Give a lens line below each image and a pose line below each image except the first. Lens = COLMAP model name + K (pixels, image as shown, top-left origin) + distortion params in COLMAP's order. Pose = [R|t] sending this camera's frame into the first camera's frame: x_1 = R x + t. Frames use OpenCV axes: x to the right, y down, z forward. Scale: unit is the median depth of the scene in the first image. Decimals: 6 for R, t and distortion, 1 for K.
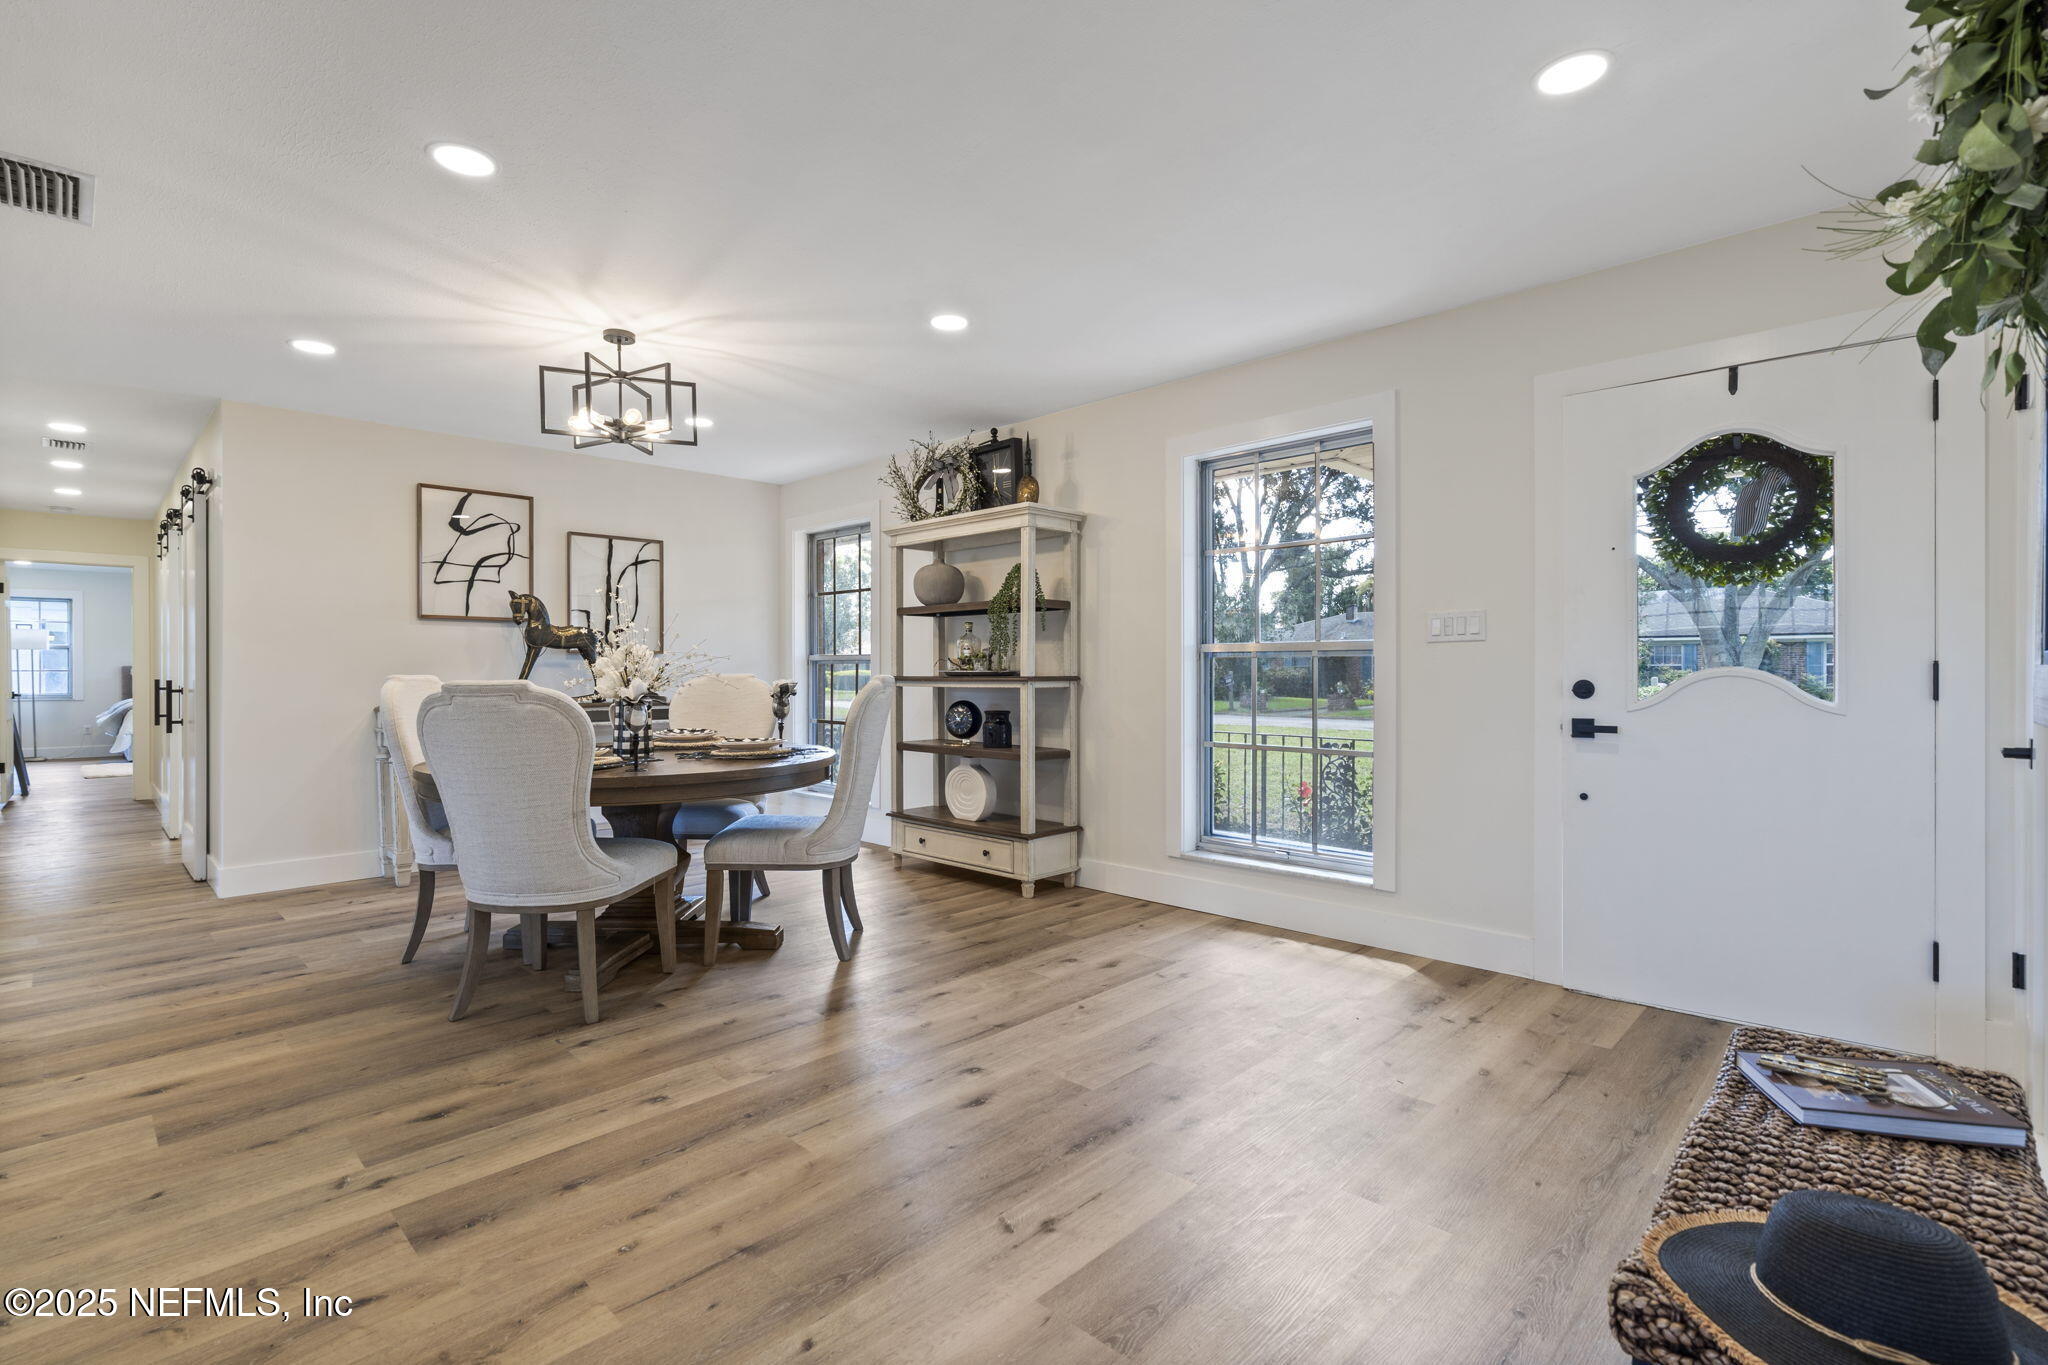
lens RADIAL K [[922.8, 0, 1010.4], [0, 922.8, 677.3], [0, 0, 1]] dist [-0.004113, 0.000257]
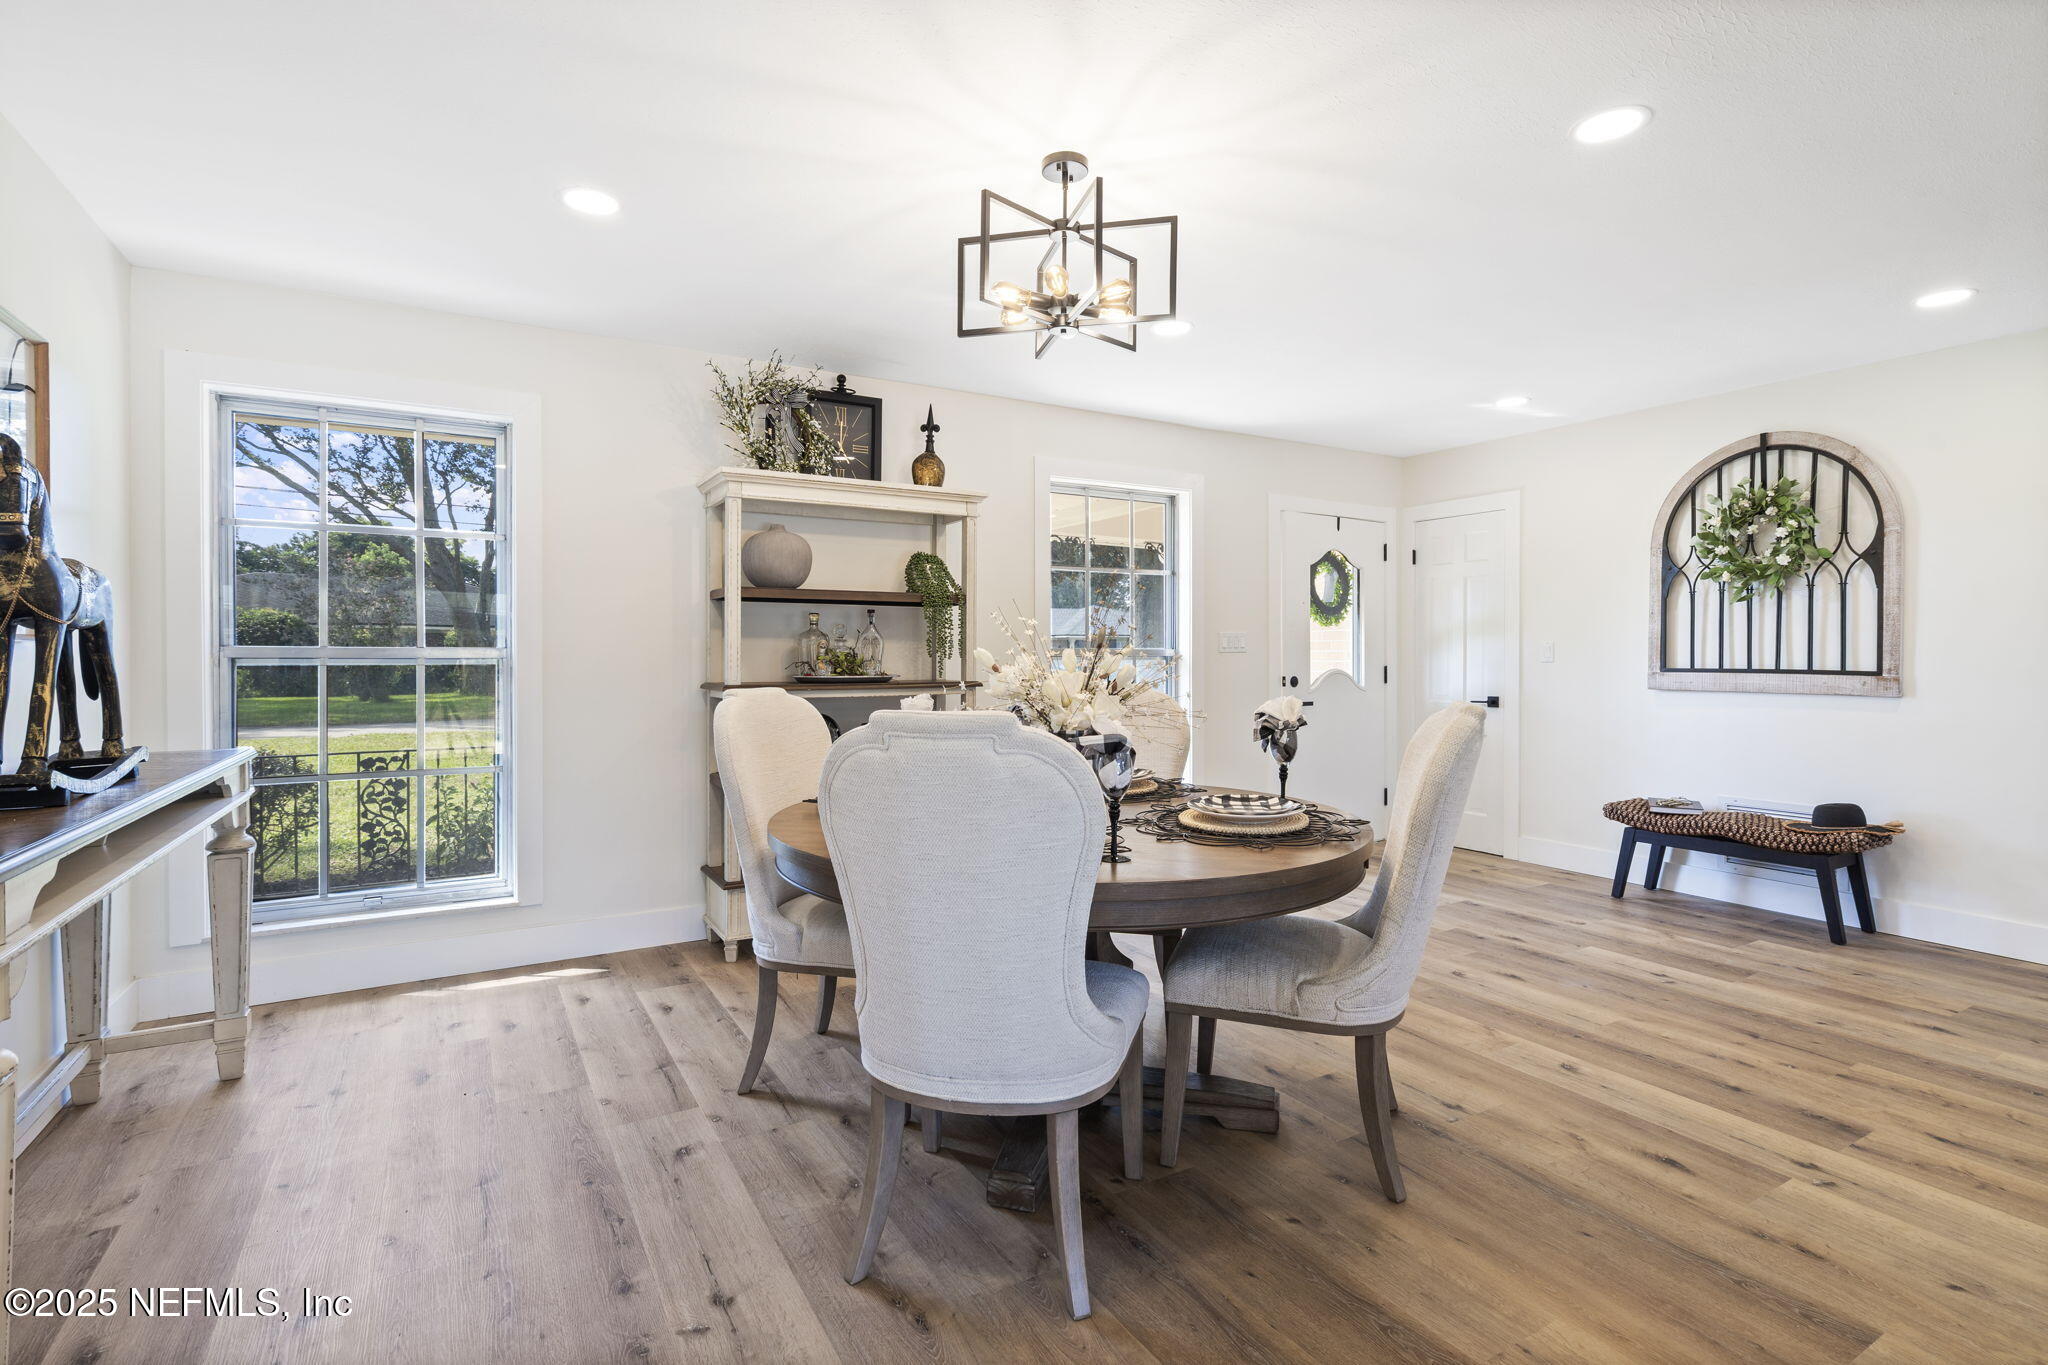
lens RADIAL K [[1001.5, 0, 980.0], [0, 1001.5, 660.4], [0, 0, 1]] dist [-0.004560, 0.000584]
pose [[0.270803, -0.002286, 0.962632, -1.228612], [0.007698, 0.999970, 0.000209, -0.028575], [-0.962604, 0.007354, 0.270812, 0.956698]]
